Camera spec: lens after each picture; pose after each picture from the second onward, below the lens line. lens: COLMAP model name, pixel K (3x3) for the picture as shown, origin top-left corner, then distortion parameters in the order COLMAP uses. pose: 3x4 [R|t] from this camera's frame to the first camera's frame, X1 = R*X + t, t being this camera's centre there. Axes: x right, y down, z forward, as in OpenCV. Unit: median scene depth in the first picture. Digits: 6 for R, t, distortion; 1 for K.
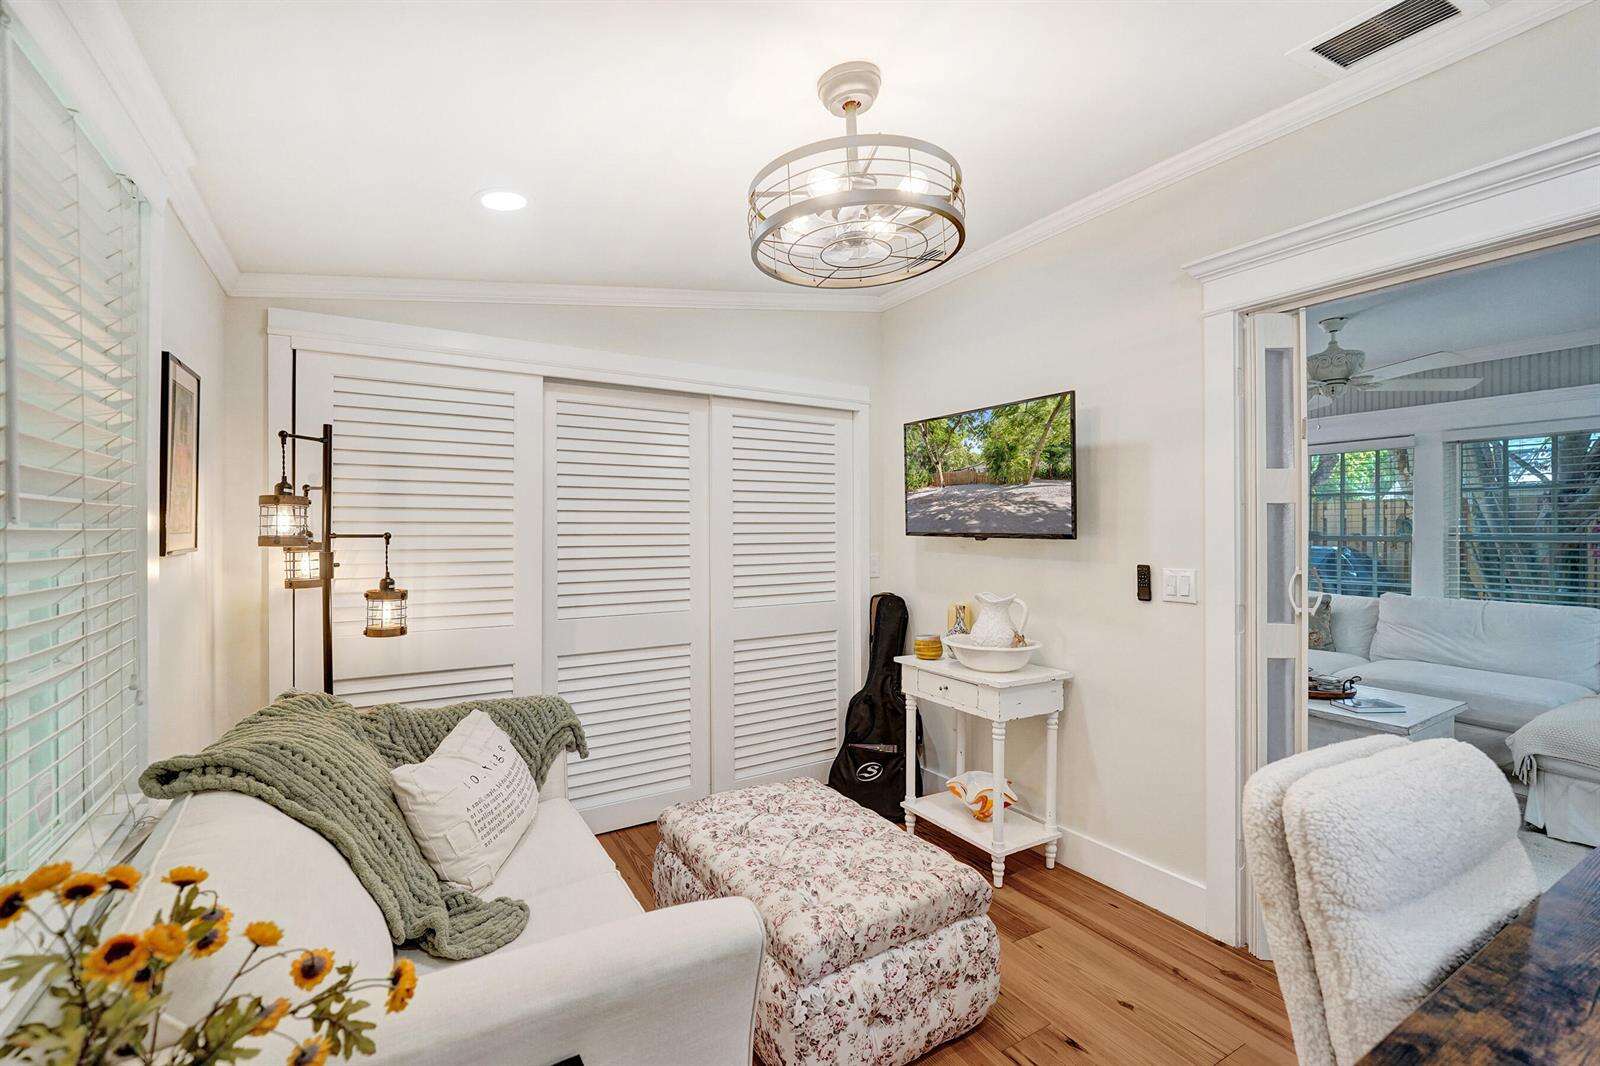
lens RADIAL K [[680.3, 0, 800.0], [0, 680.3, 533.0], [0, 0, 1]] dist [-0.001356, -0.000178]
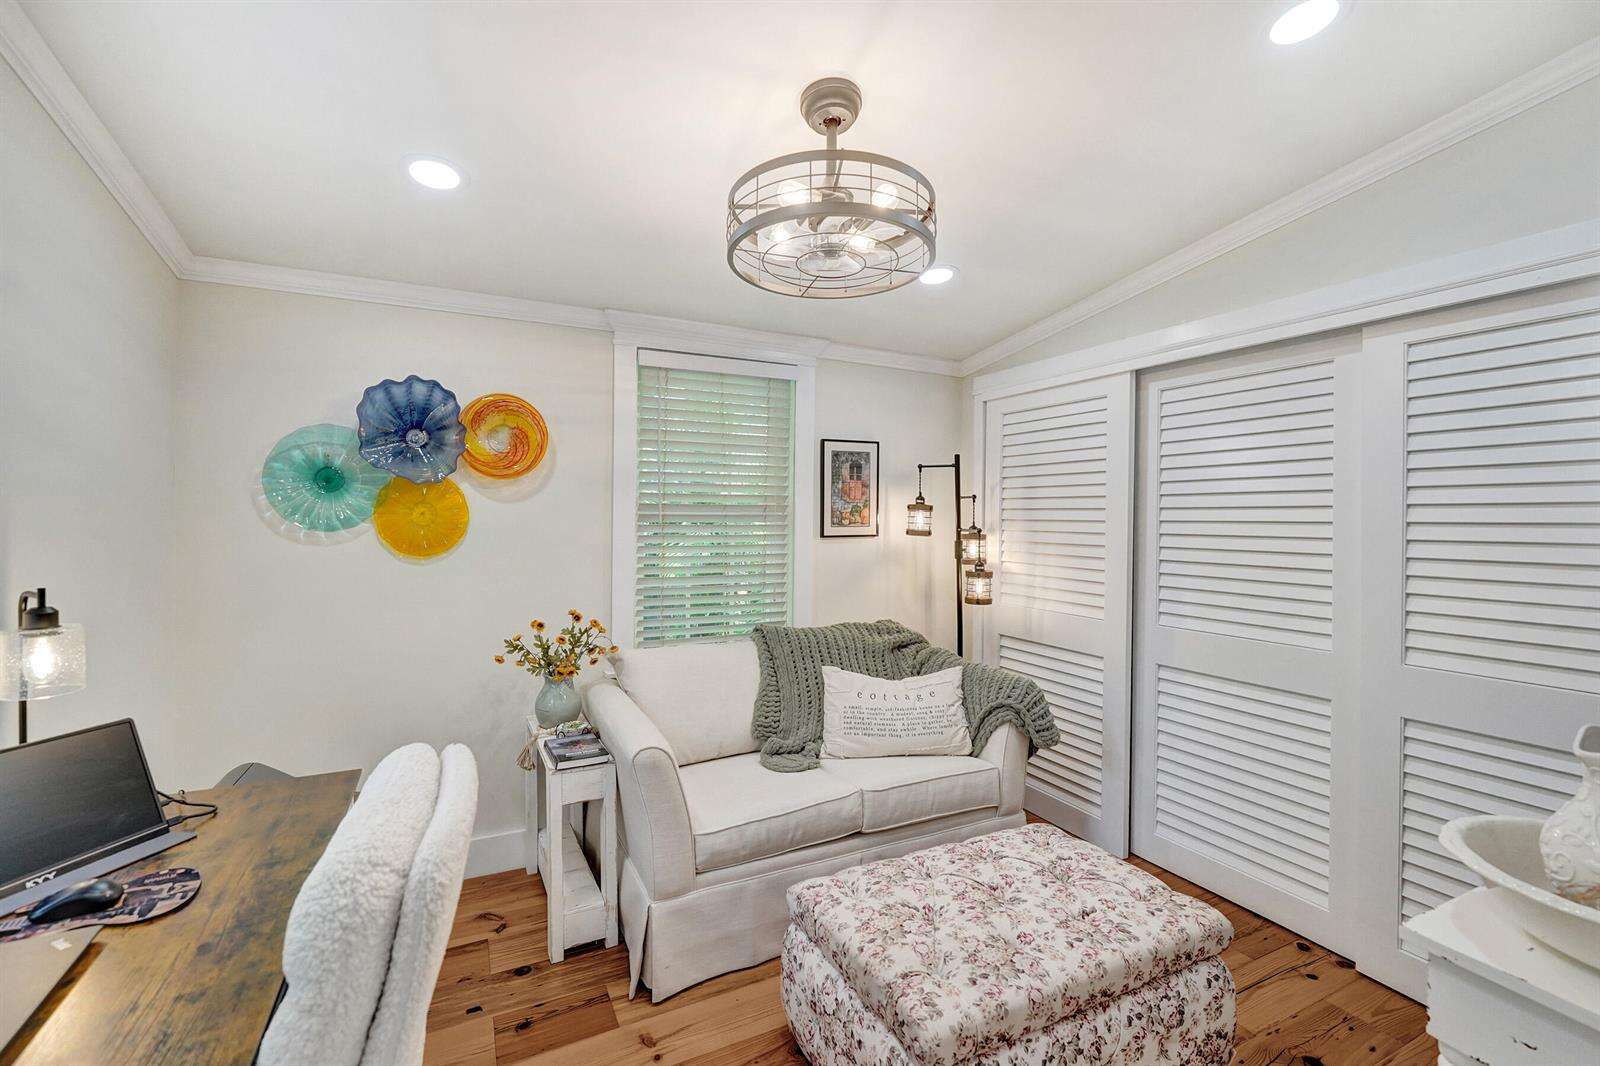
lens RADIAL K [[708.3, 0, 800.4], [0, 708.3, 519.4], [0, 0, 1]] dist [-0.004390, -0.000381]
pose [[-0.081200, 0.003253, -0.996693, 0.709773], [-0.012162, 0.999917, 0.004254, -0.016920], [0.996624, 0.012467, -0.081154, 0.645121]]
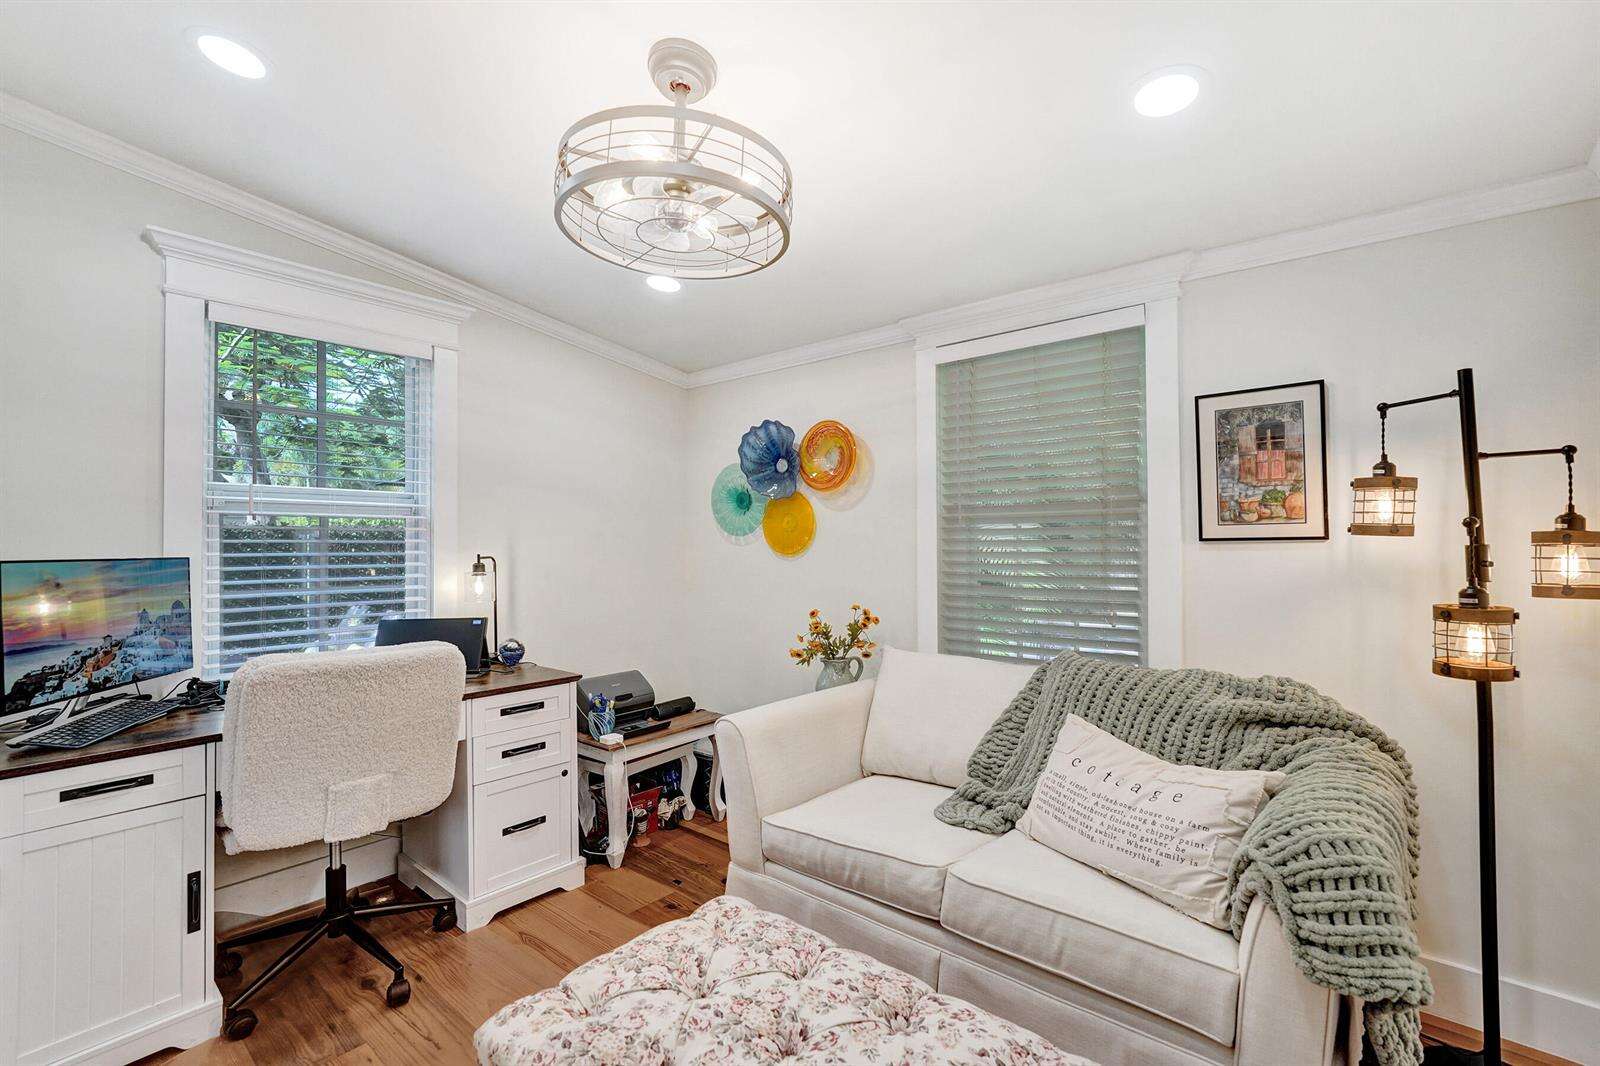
lens RADIAL K [[672.6, 0, 778.3], [0, 672.6, 517.0], [0, 0, 1]] dist [-0.013862, -0.000022]
pose [[-0.948321, -0.014400, -0.316984, 0.190872], [-0.002028, 0.999224, -0.039328, 0.023581], [0.317305, -0.036653, -0.947615, 1.179827]]
